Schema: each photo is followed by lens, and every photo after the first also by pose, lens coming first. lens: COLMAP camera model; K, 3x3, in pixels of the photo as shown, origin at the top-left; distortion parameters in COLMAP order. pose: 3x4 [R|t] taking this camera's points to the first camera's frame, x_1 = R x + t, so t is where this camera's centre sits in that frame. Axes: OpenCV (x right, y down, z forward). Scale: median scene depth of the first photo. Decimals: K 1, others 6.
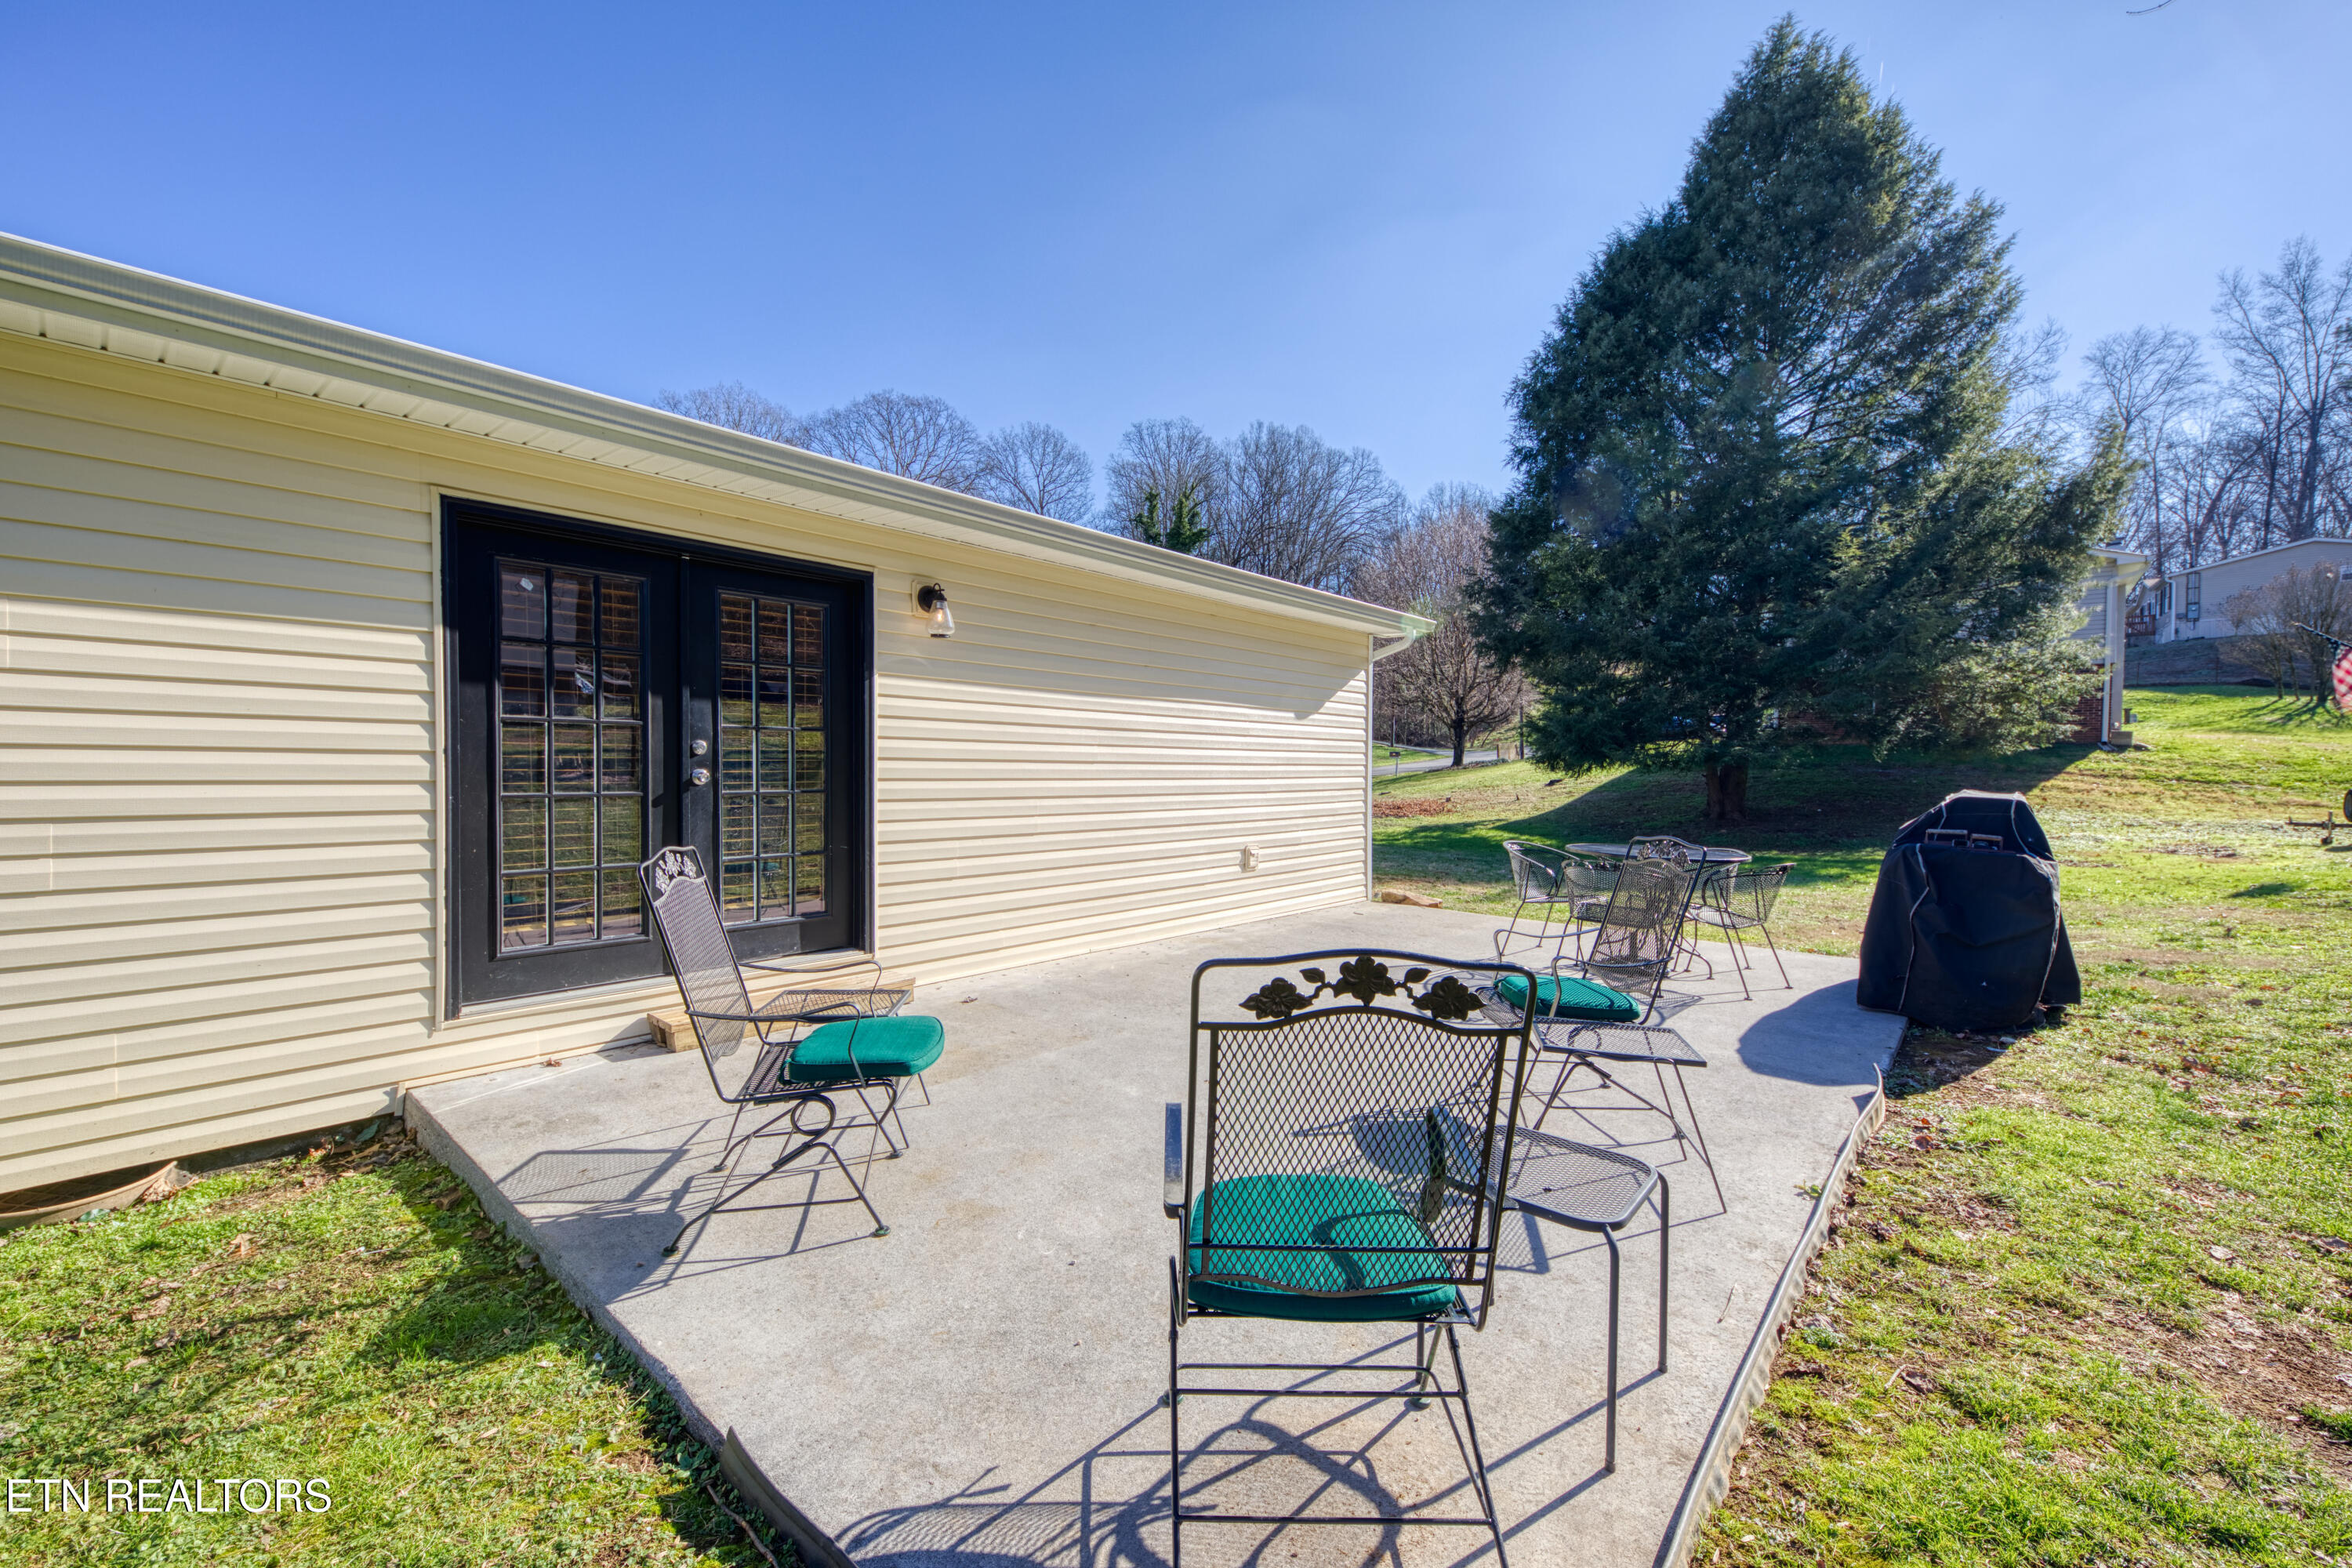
lens RADIAL K [[960.4, 0, 1176.0], [0, 960.4, 784.0], [0, 0, 1]] dist [0.010626, -0.000052]
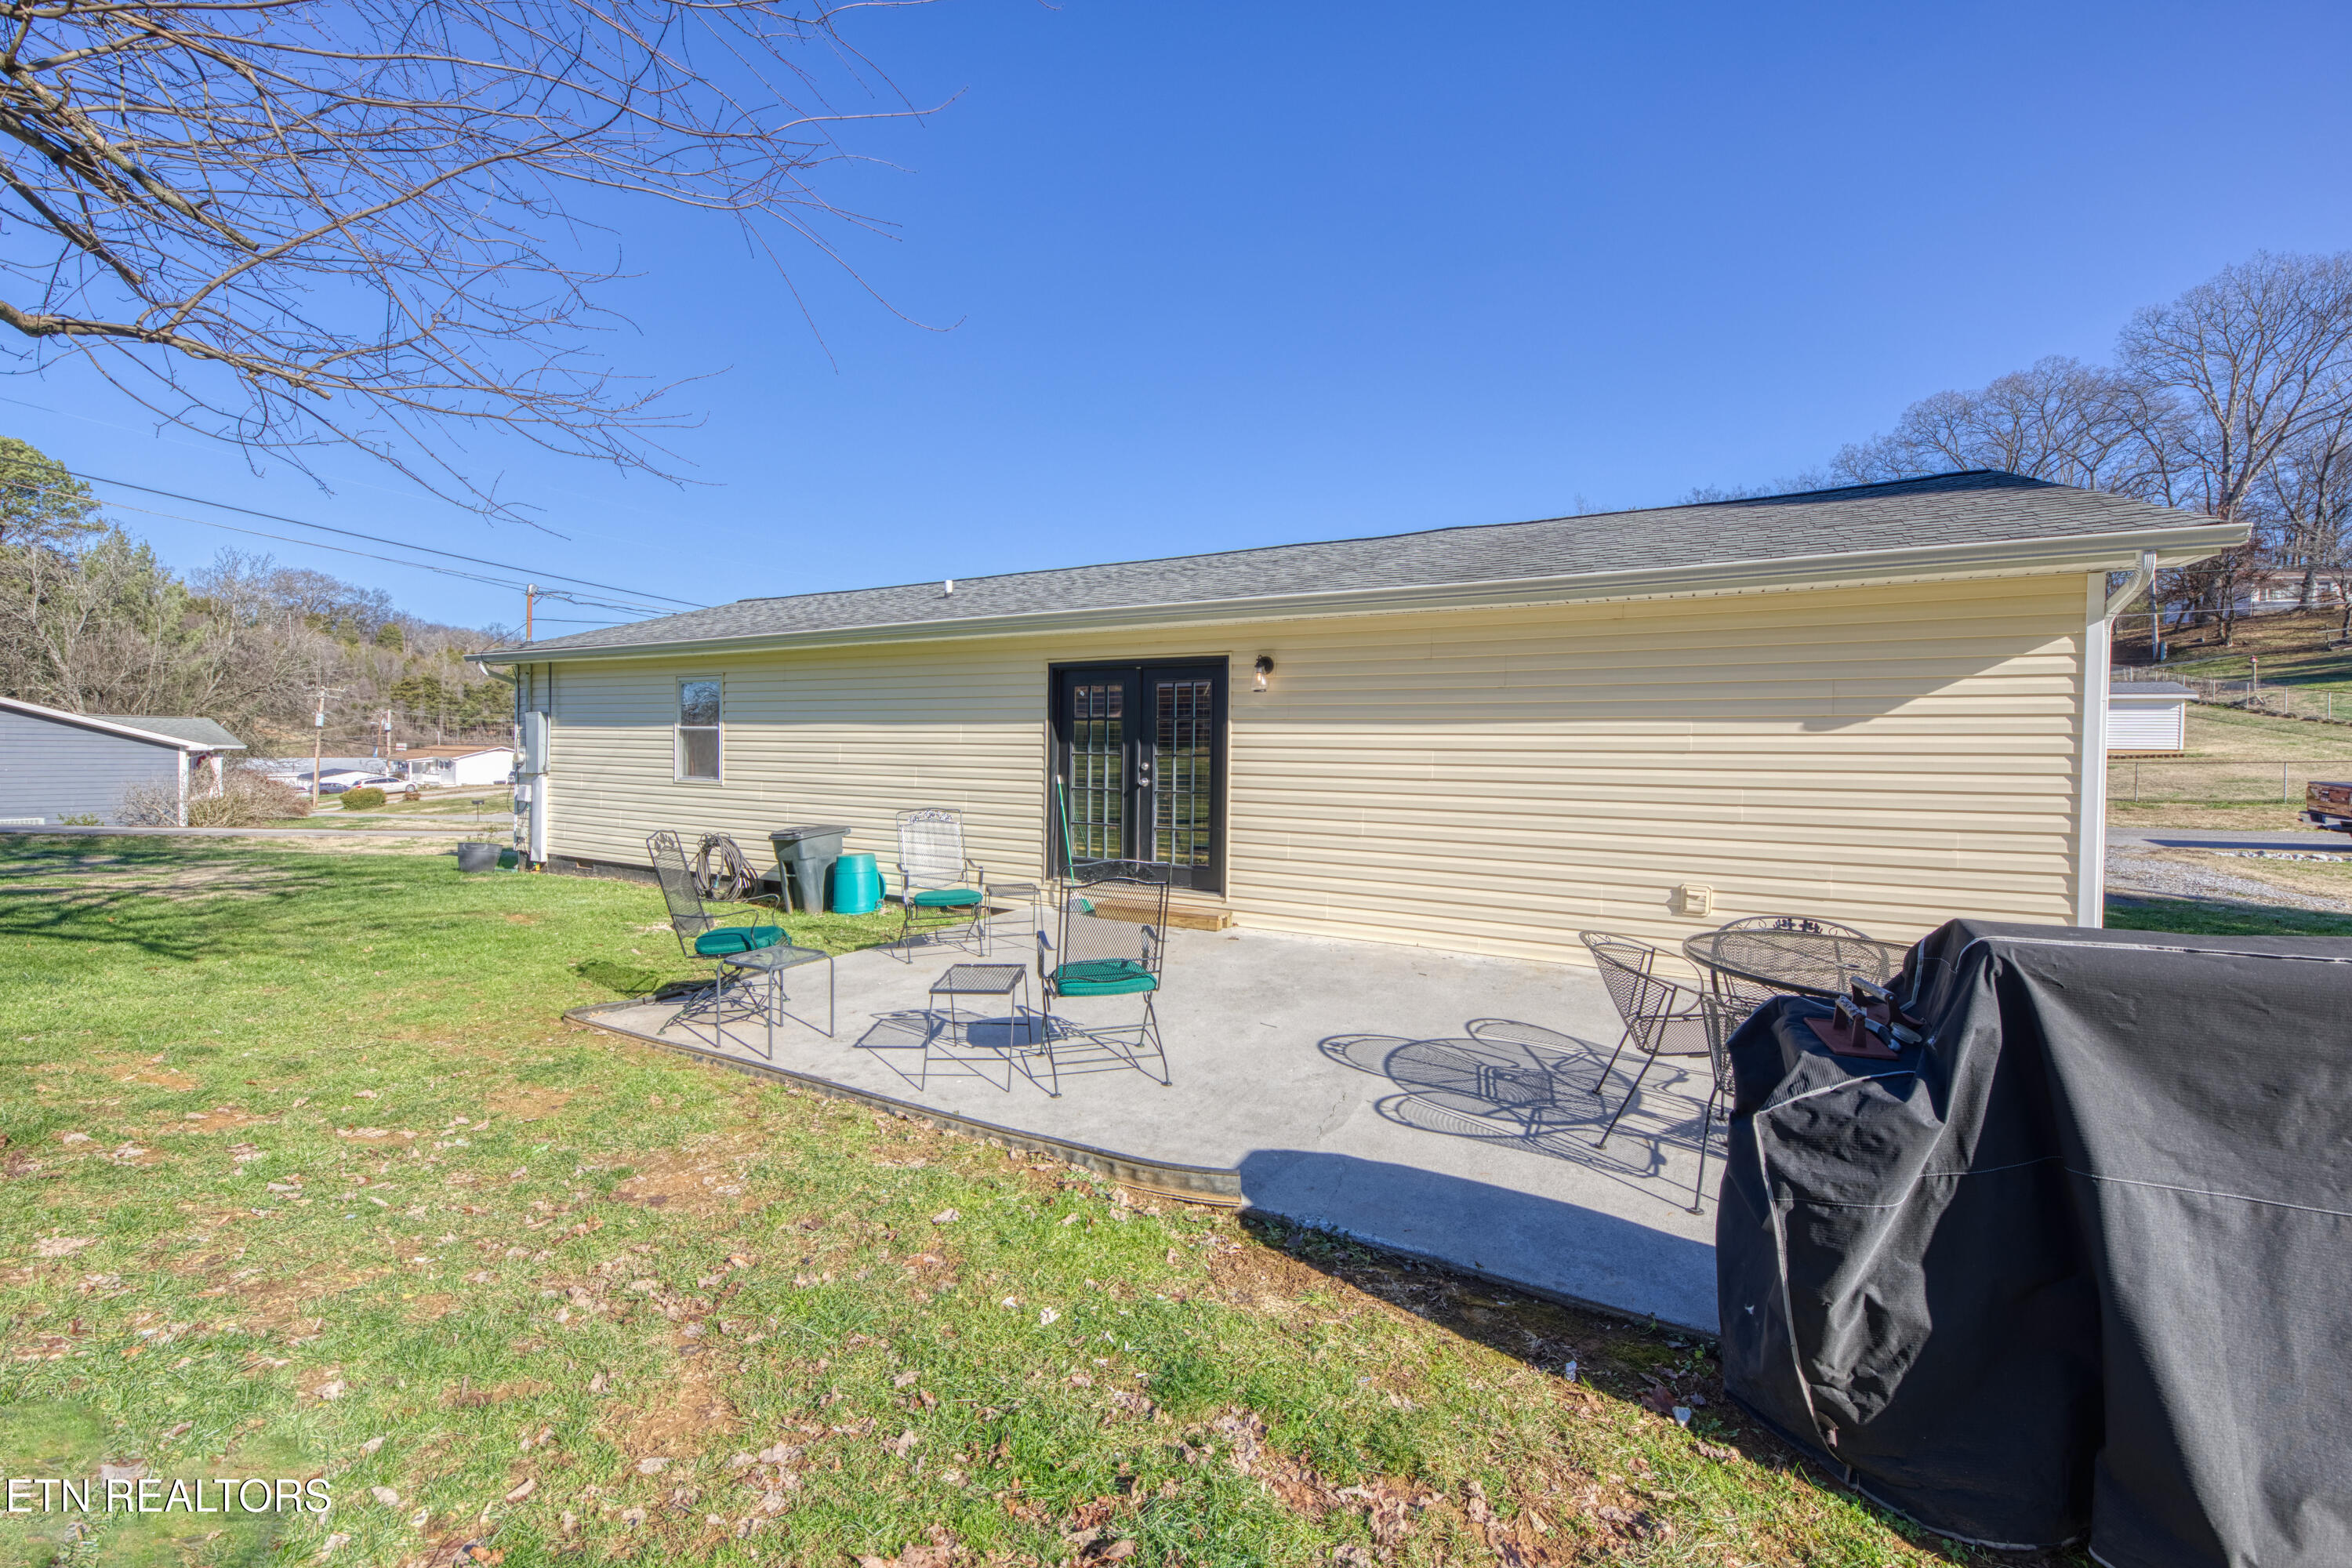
lens RADIAL K [[923.3, 0, 1135.0], [0, 923.3, 763.5], [0, 0, 1]] dist [0.023604, -0.011046]
pose [[0.202305, 0.007240, -0.979296, 0.305792], [-0.031066, 0.999517, 0.000972, -0.010744], [0.978830, 0.030226, 0.202432, 0.144944]]
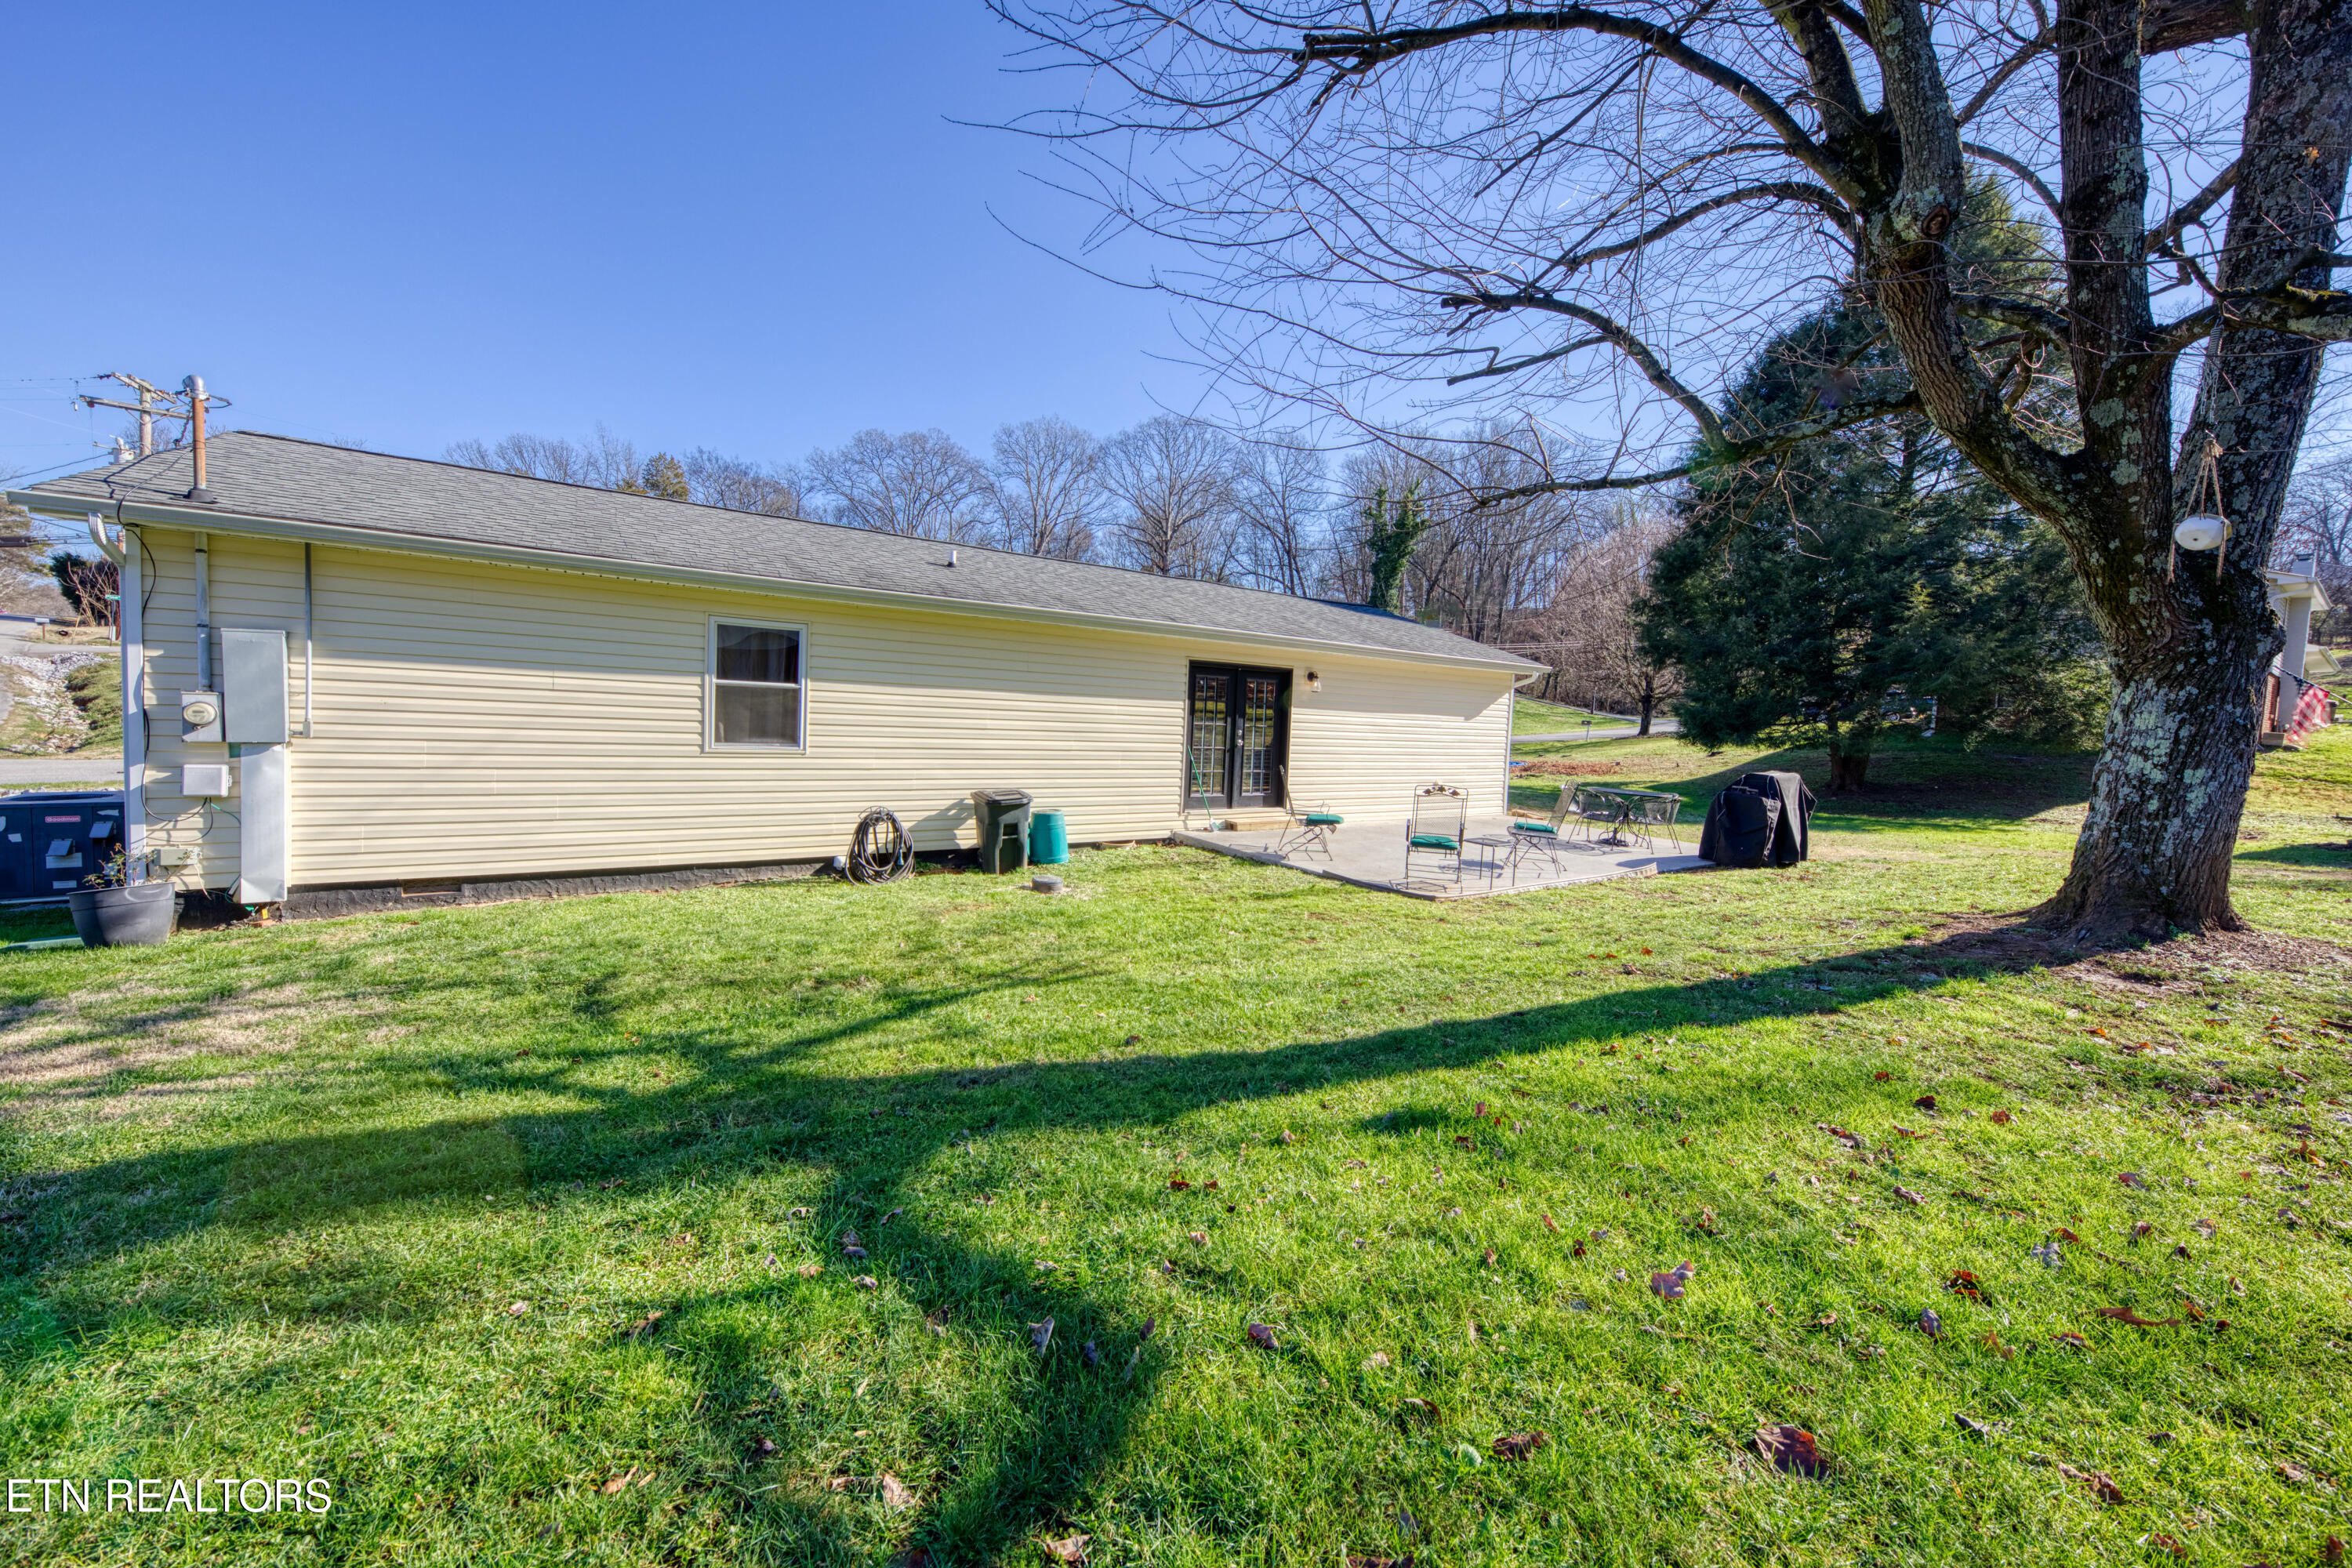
lens RADIAL K [[854.0, 0, 1148.4], [0, 854.0, 752.8], [0, 0, 1]] dist [0.005285, -0.000016]
pose [[0.962162, 0.048158, -0.268188, -0.013706], [-0.041317, 0.998662, 0.031094, -0.011256], [0.269327, -0.018837, 0.962865, -0.376324]]
